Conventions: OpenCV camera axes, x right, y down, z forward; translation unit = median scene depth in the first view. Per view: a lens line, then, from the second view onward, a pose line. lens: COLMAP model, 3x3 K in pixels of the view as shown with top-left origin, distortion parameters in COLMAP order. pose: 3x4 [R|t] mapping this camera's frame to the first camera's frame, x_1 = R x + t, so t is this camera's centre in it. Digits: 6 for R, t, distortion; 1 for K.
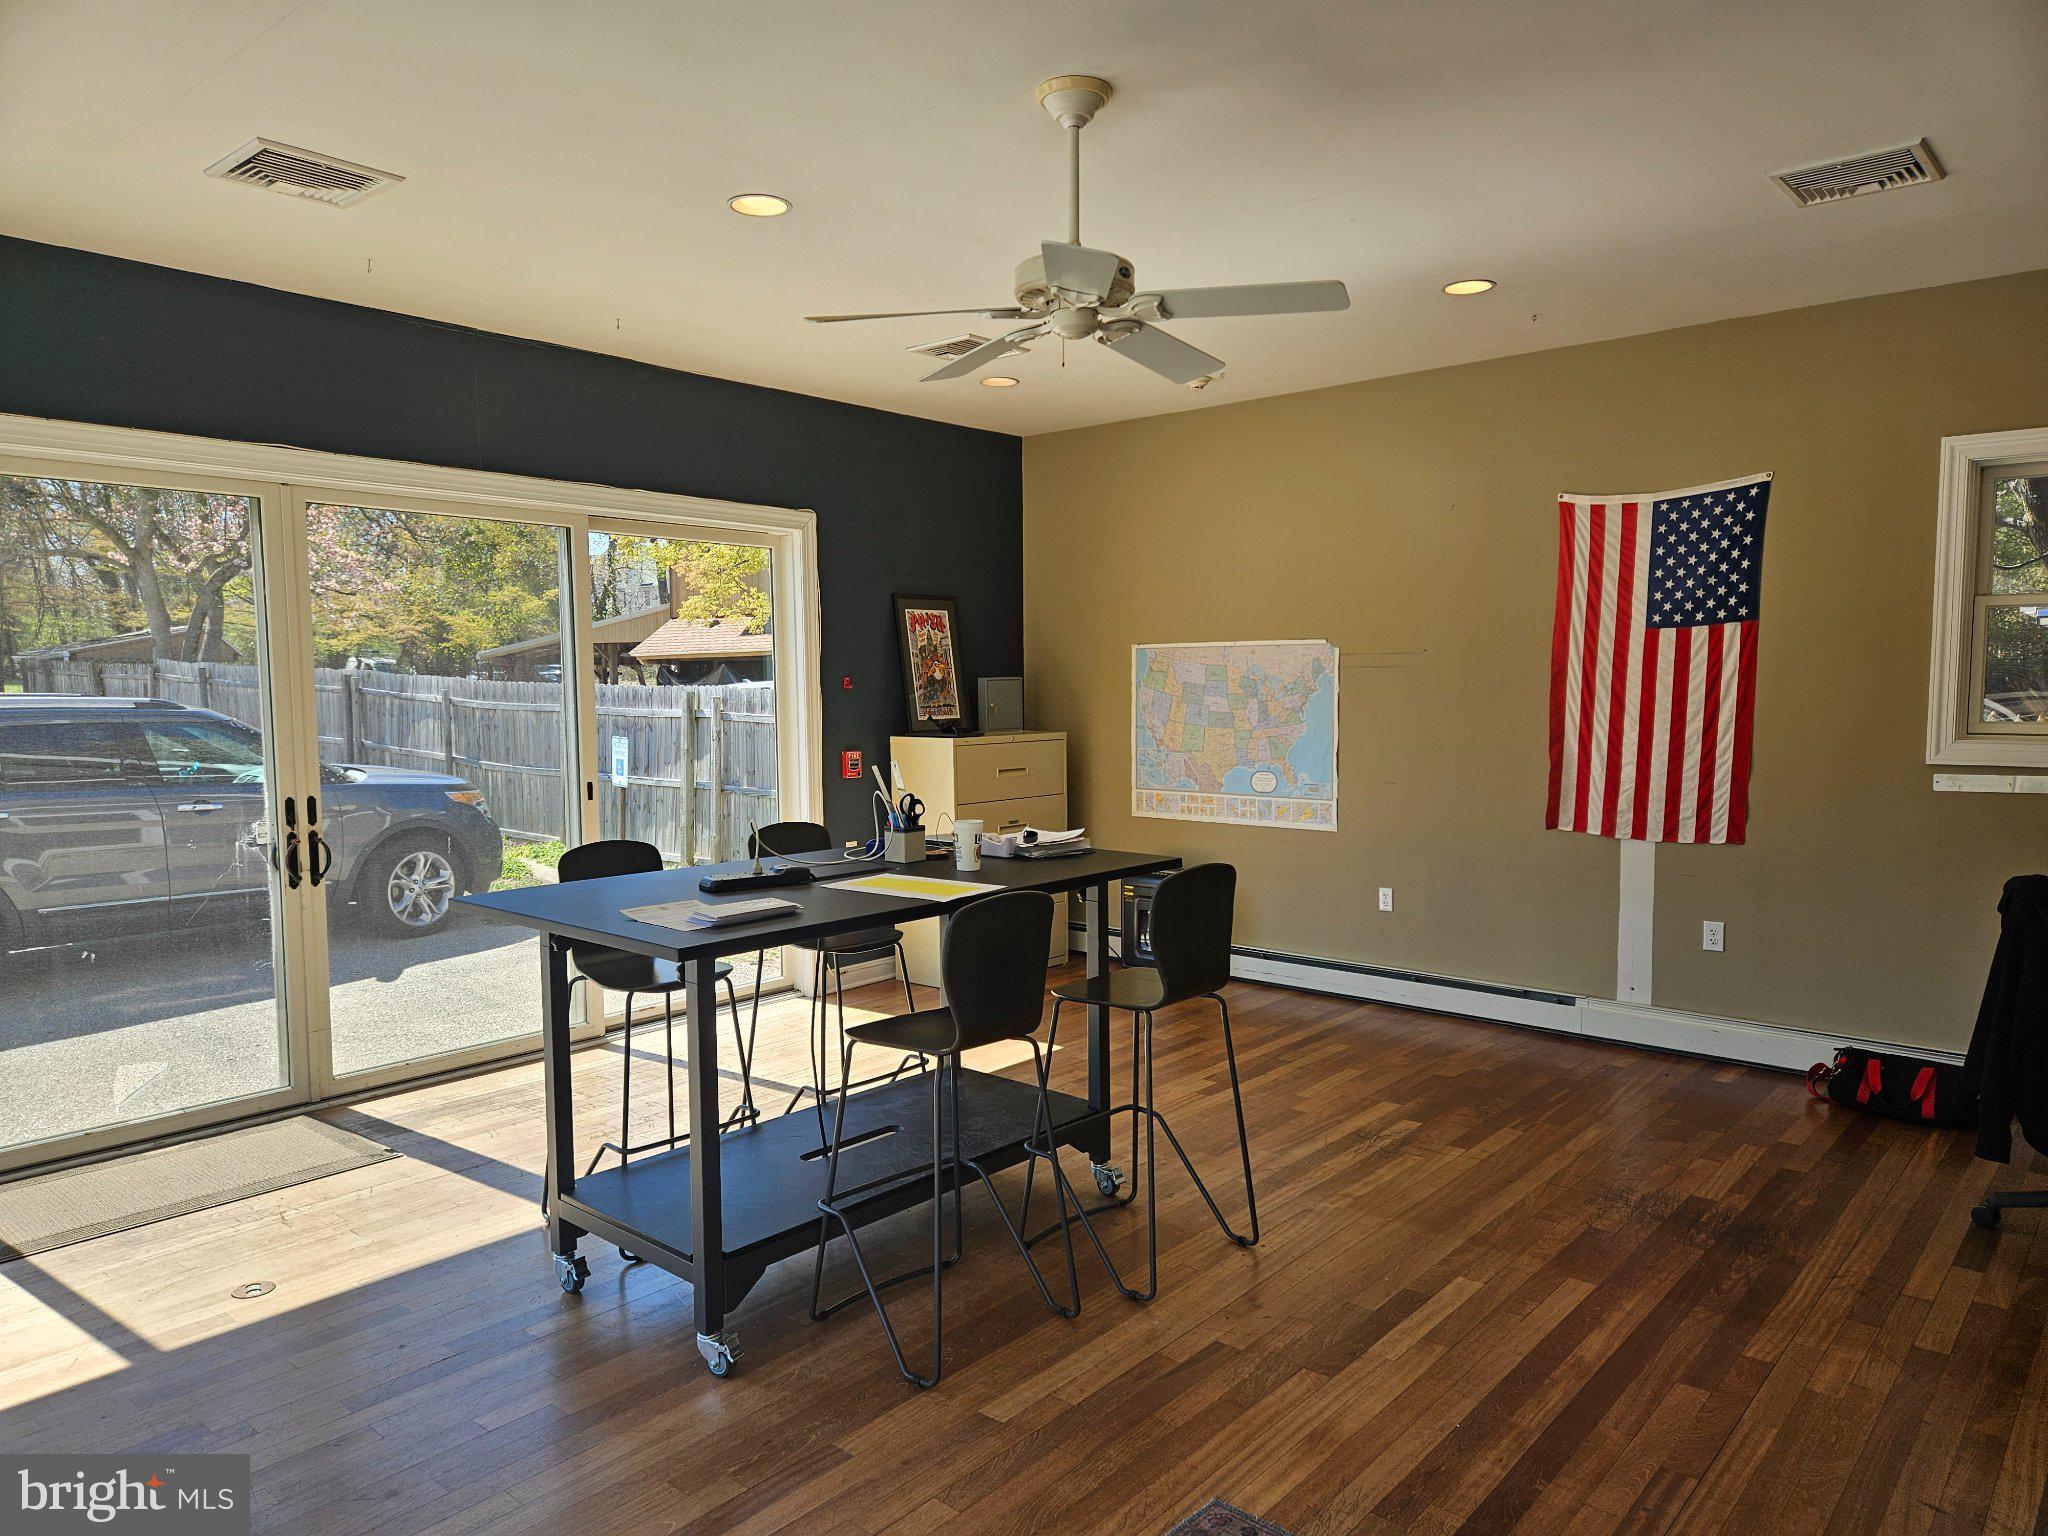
lens RADIAL K [[1355.6, 0, 1045.6], [0, 1355.6, 799.6], [0, 0, 1]] dist [0.075960, -0.067103]
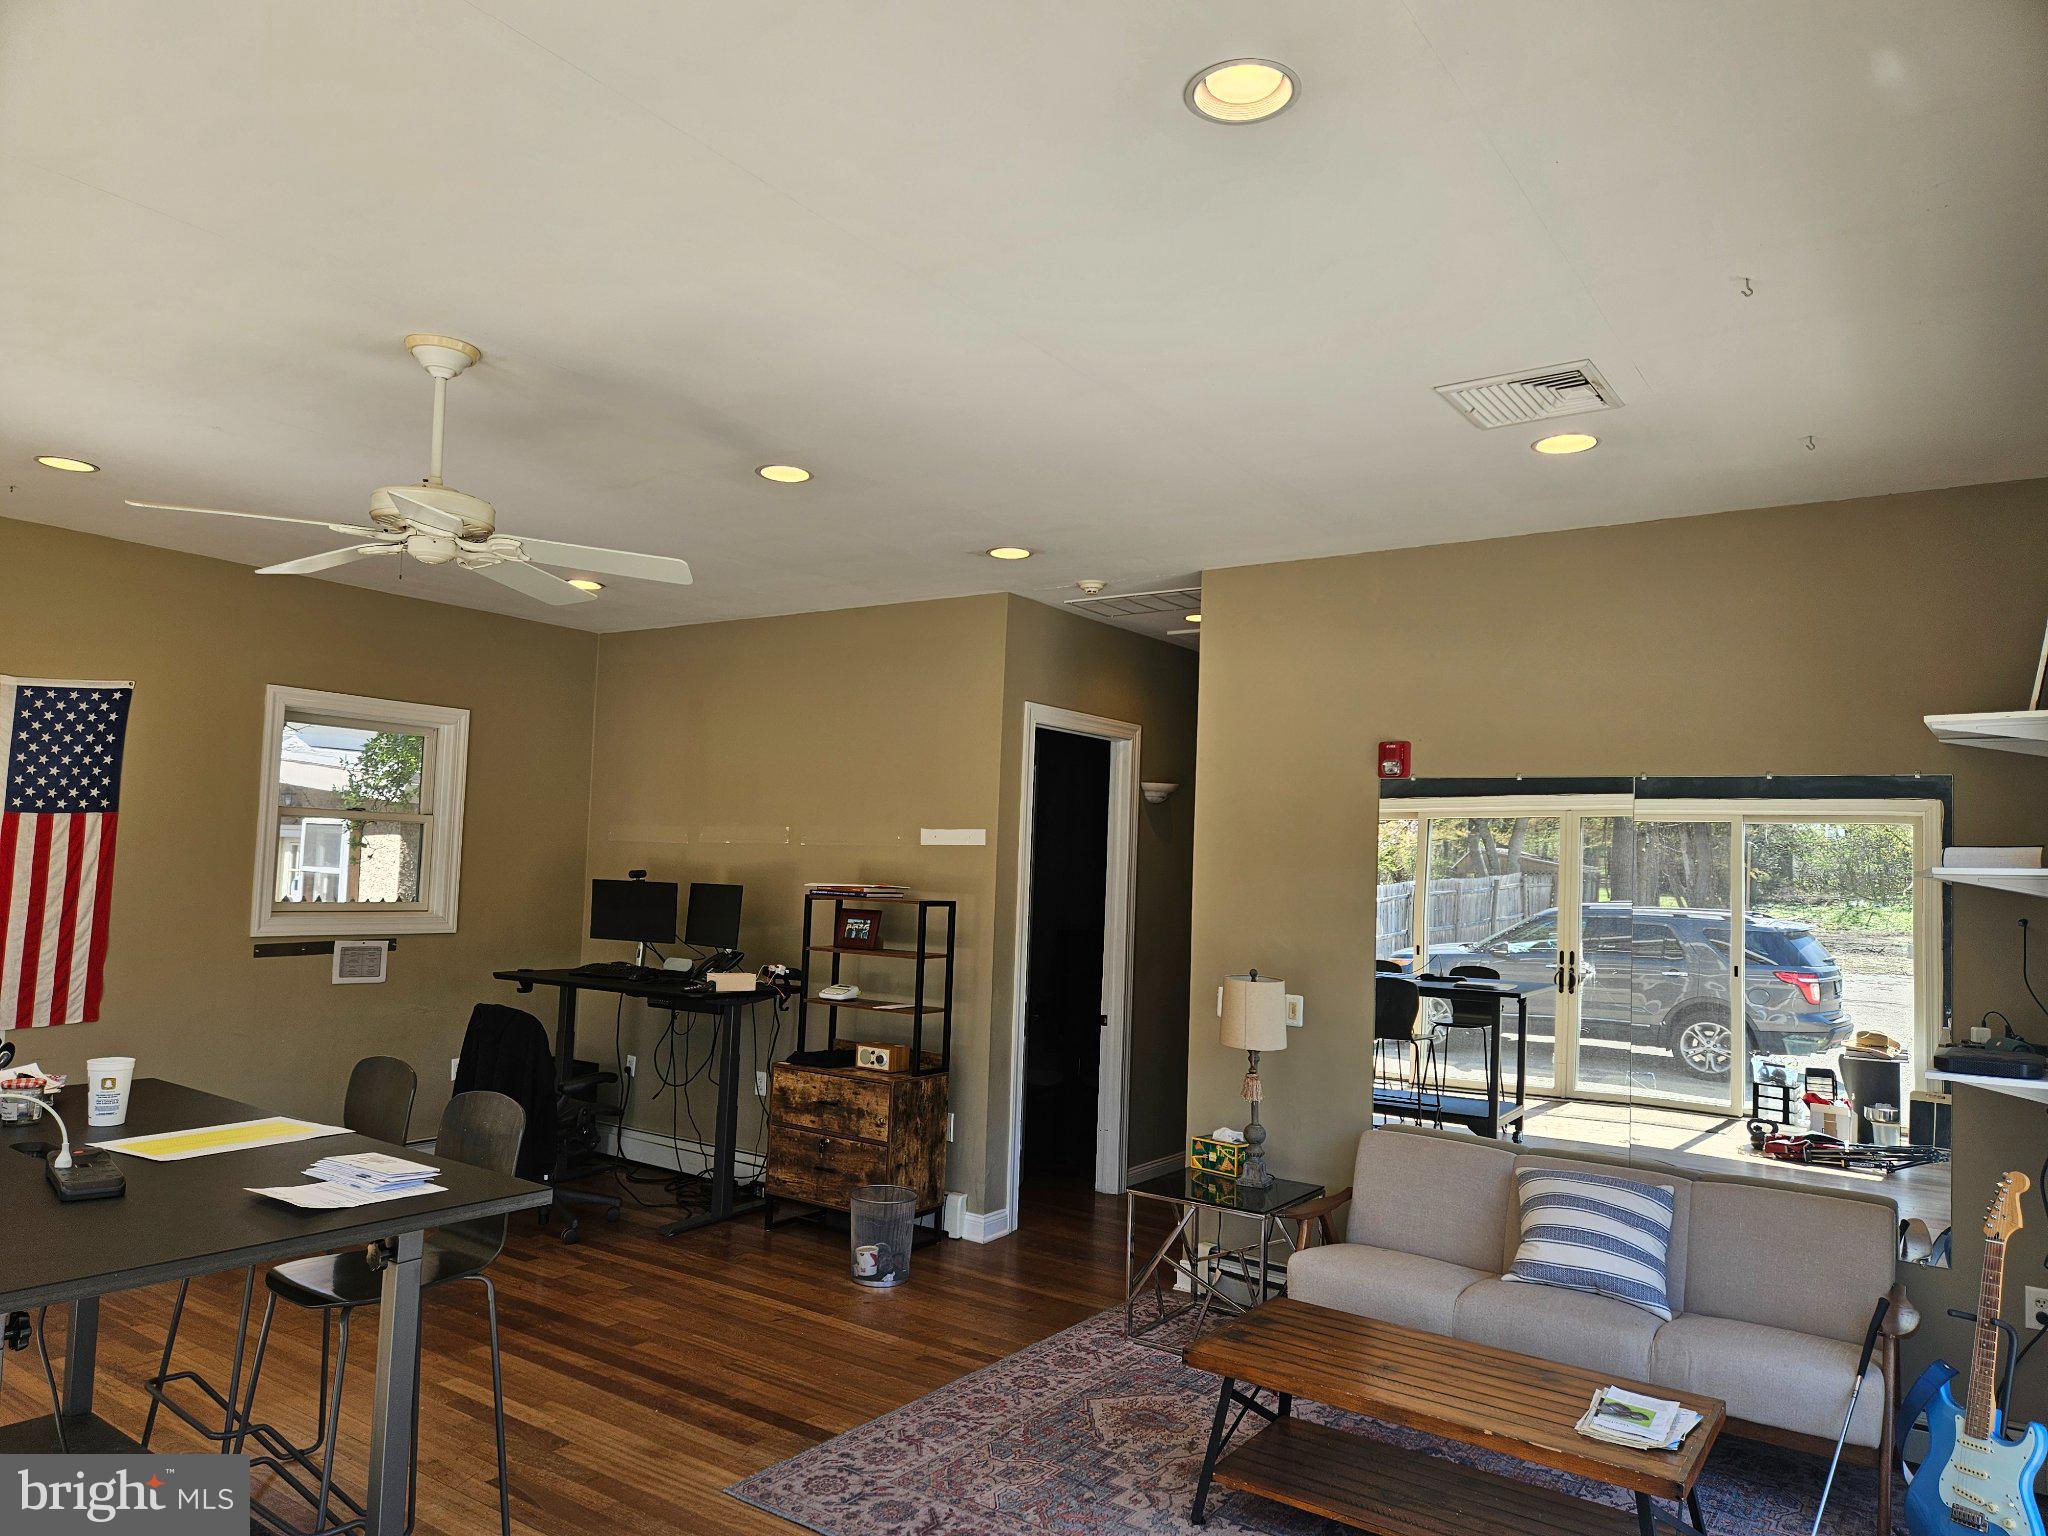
lens RADIAL K [[1355.6, 0, 1022.1], [0, 1355.6, 795.5], [0, 0, 1]] dist [0.075960, -0.067103]
pose [[-0.103285, 0.058532, 0.992928, -0.626926], [0.053499, 0.997149, -0.053216, -0.045099], [-0.993212, 0.047624, -0.106122, 0.389198]]
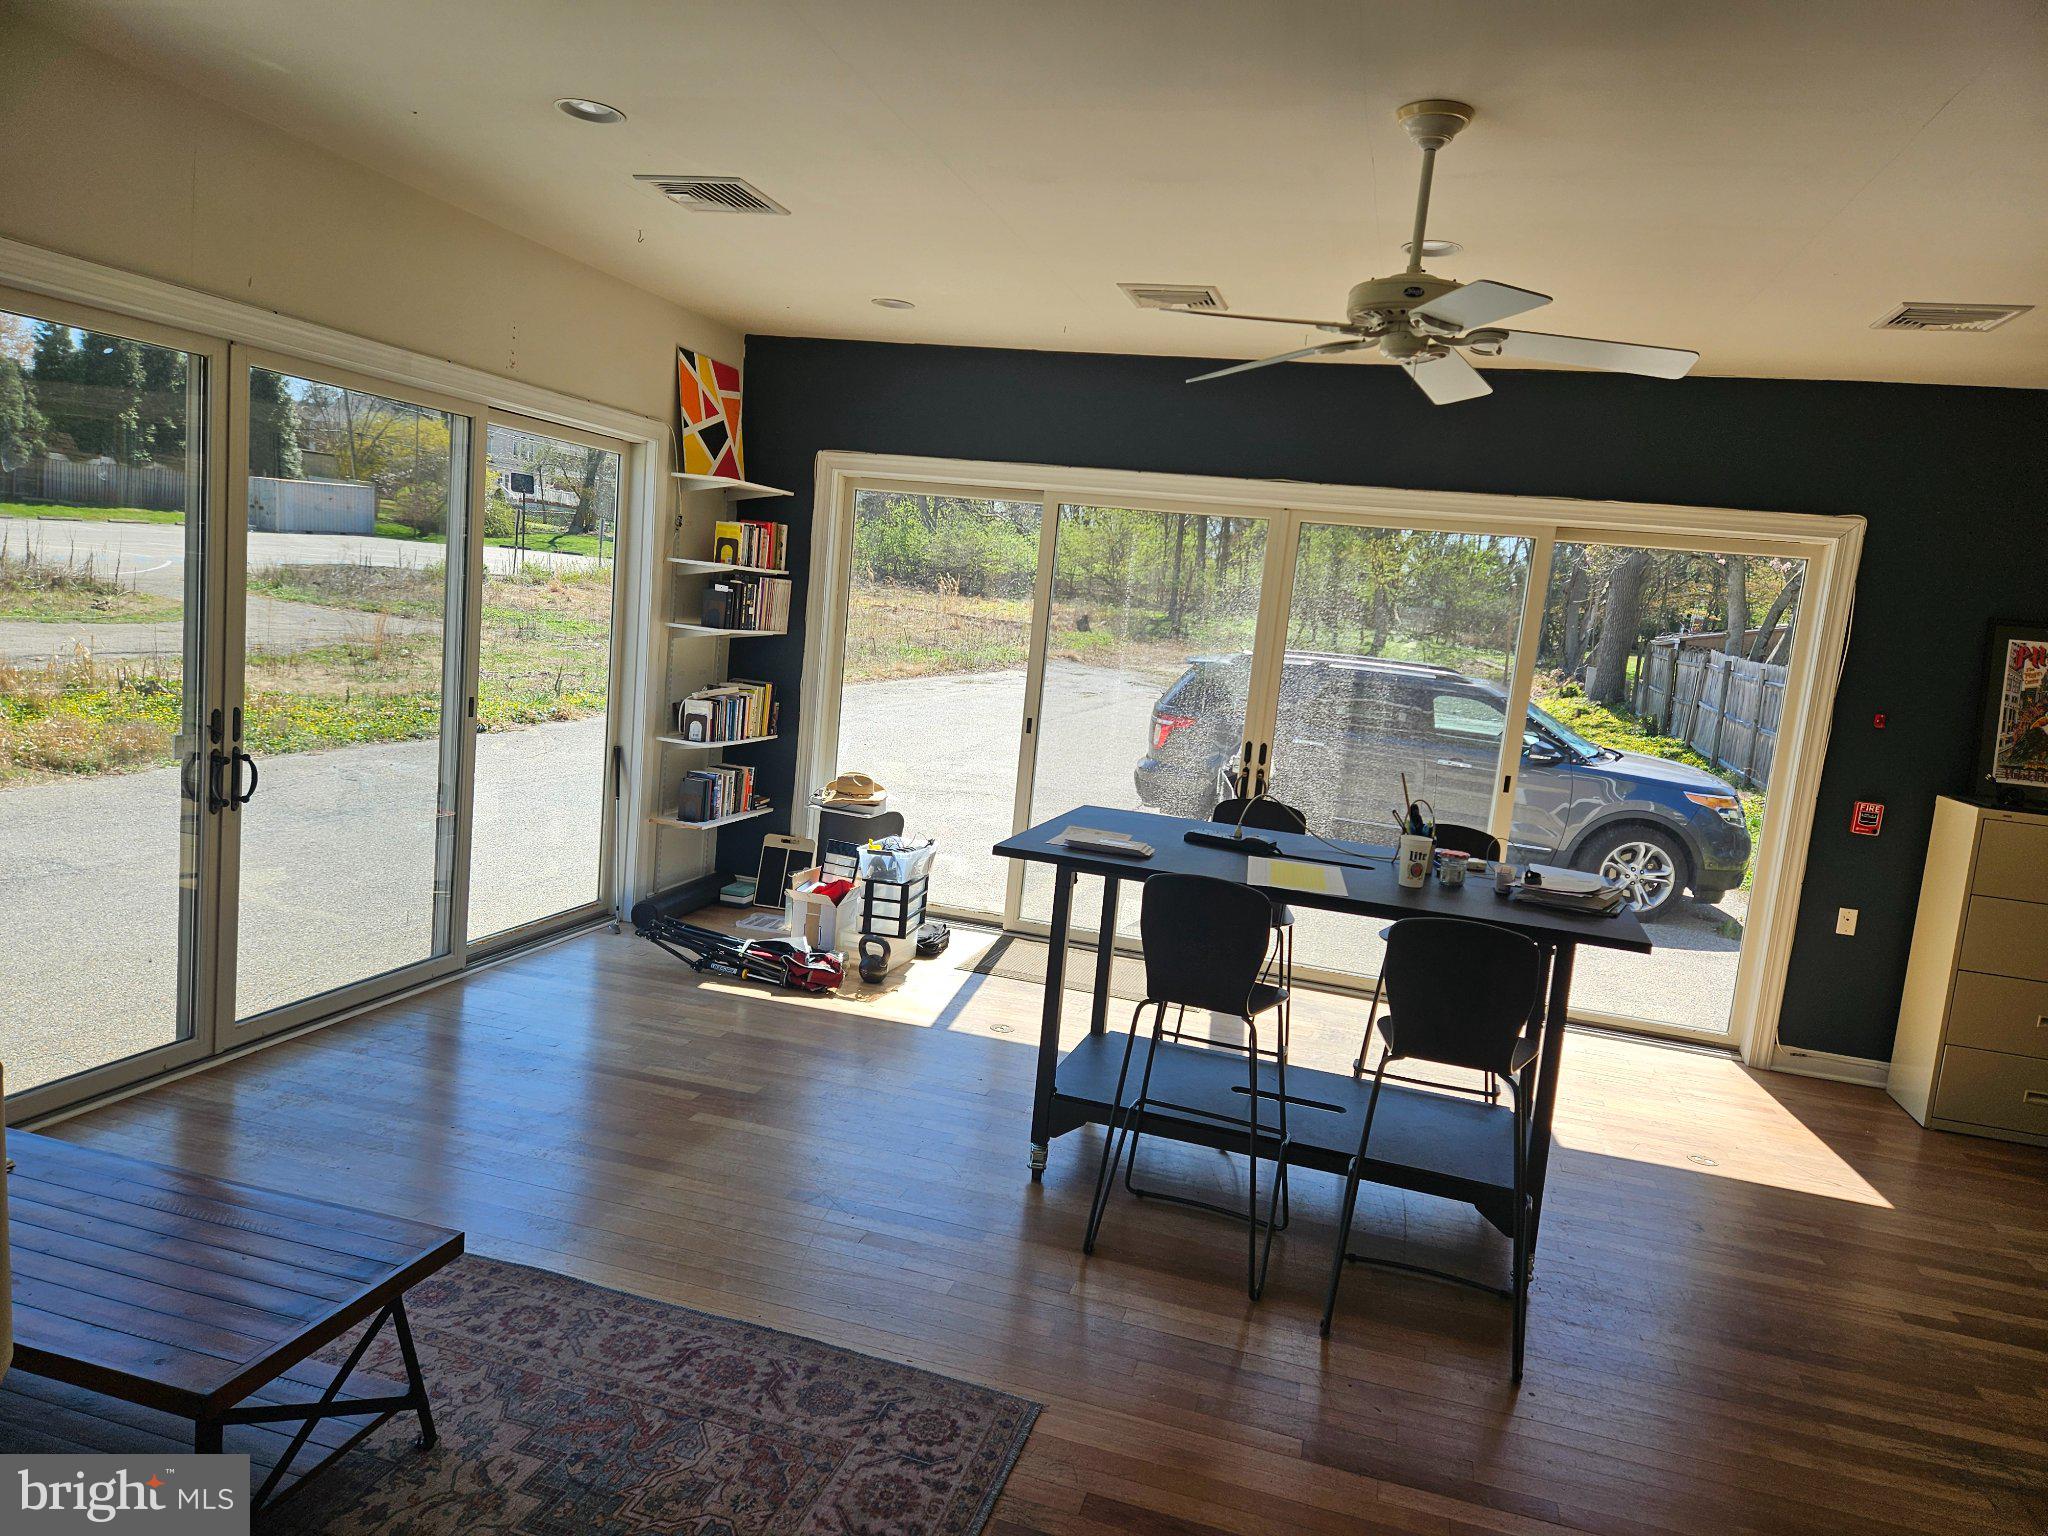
lens RADIAL K [[1355.6, 0, 1018.8], [0, 1355.6, 766.5], [0, 0, 1]] dist [0.075960, -0.067103]
pose [[0.416686, 0.156873, -0.895413, 0.496837], [-0.176923, 0.980157, 0.089388, -0.051067], [0.891668, 0.121172, 0.436172, 0.202427]]
